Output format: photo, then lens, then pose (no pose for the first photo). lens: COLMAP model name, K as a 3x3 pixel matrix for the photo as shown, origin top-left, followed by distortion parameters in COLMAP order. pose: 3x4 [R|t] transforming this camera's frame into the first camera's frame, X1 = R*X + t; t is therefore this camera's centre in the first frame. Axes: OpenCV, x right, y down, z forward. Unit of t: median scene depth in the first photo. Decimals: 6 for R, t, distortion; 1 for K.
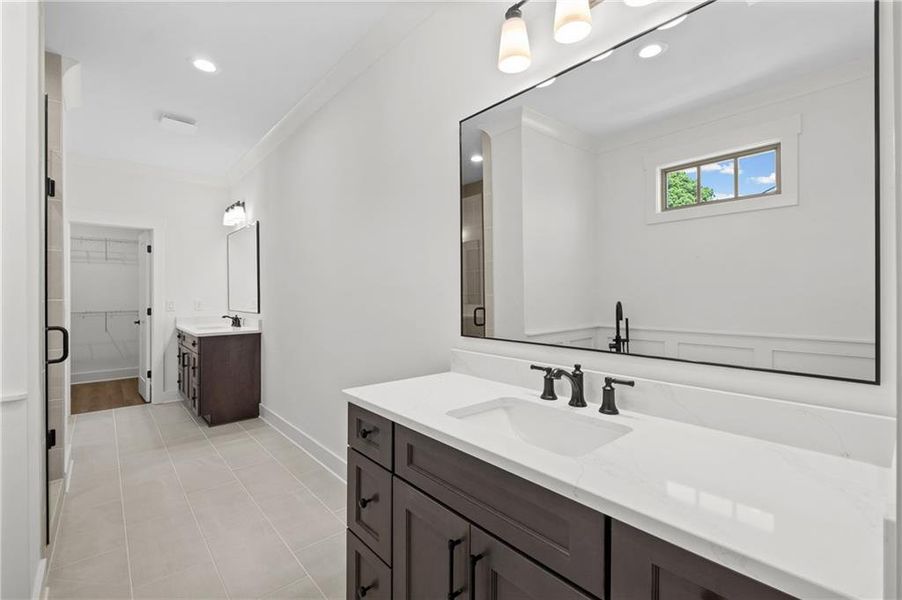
lens RADIAL K [[400.6, 0, 447.9], [0, 400.6, 294.3], [0, 0, 1]] dist [0.004147, -0.000388]
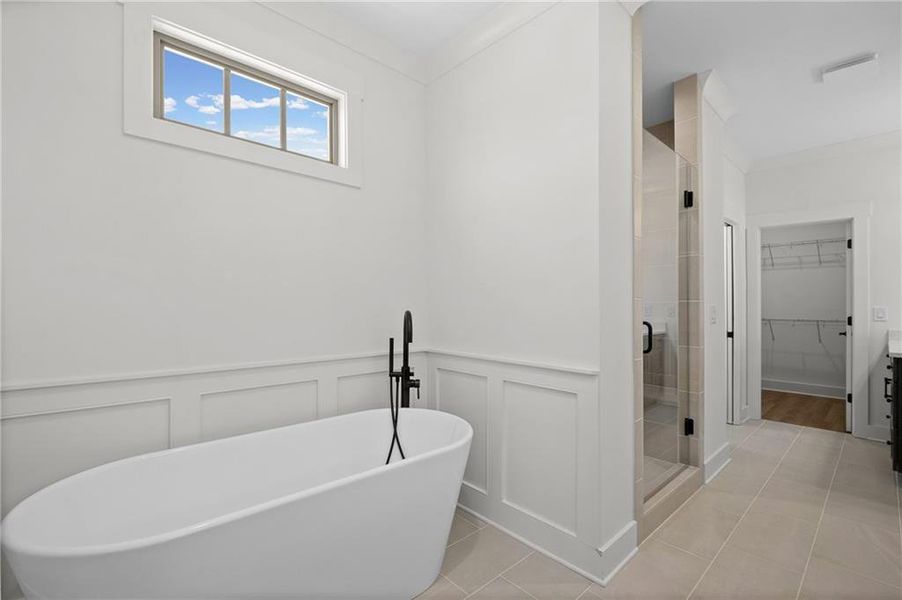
lens RADIAL K [[400.6, 0, 447.9], [0, 400.6, 305.6], [0, 0, 1]] dist [0.004147, -0.000388]
pose [[0.020883, 0.002744, -0.999778, 0.051958], [-0.005175, 0.999983, 0.002636, 0.013639], [0.999769, 0.005119, 0.020897, 0.167475]]
